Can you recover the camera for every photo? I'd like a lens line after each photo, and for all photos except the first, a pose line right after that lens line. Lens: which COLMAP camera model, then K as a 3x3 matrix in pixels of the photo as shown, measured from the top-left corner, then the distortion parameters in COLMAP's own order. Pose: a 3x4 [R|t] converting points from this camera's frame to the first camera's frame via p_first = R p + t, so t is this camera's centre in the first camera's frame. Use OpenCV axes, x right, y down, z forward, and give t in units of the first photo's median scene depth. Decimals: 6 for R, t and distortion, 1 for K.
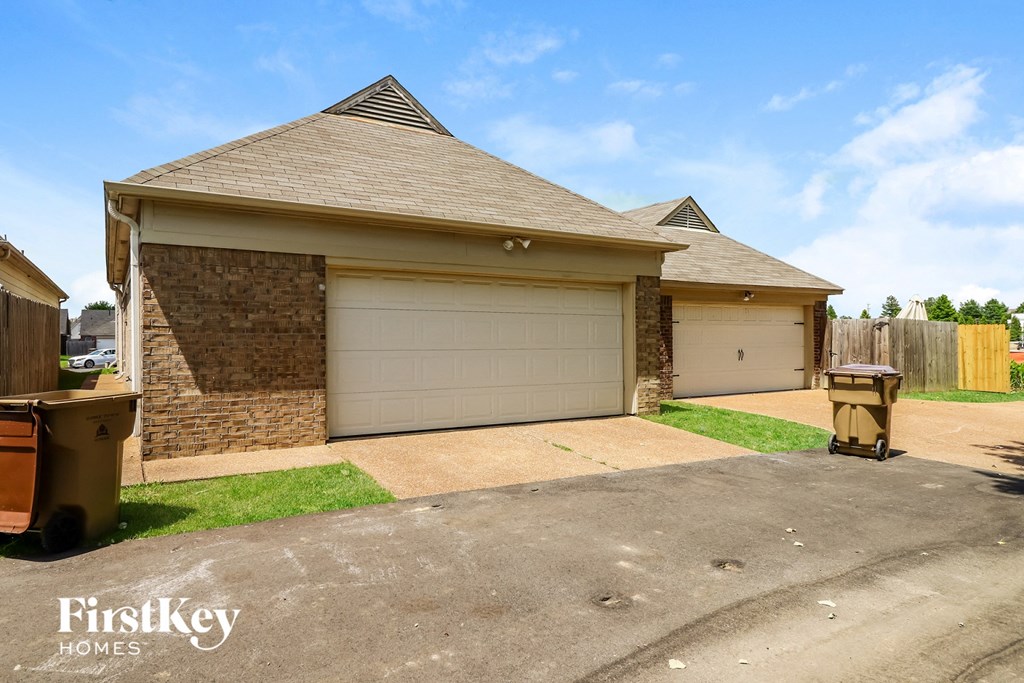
lens RADIAL K [[404.8, 0, 492.4], [0, 404.8, 333.4], [0, 0, 1]] dist [0.006671, -0.000083]
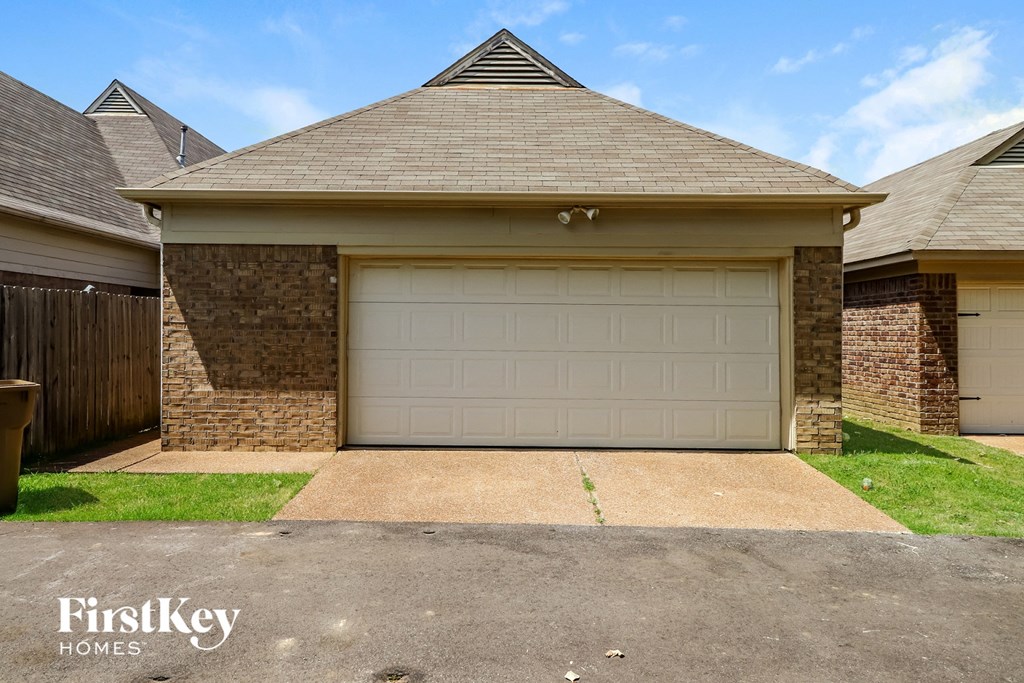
lens RADIAL K [[490.9, 0, 512.1], [0, 490.9, 327.5], [0, 0, 1]] dist [0.010079, -0.000820]
pose [[0.935484, 0.001540, -0.353366, 0.374825], [-0.003863, 0.999975, -0.005868, -0.000943], [0.353348, 0.006855, 0.935467, 0.109410]]
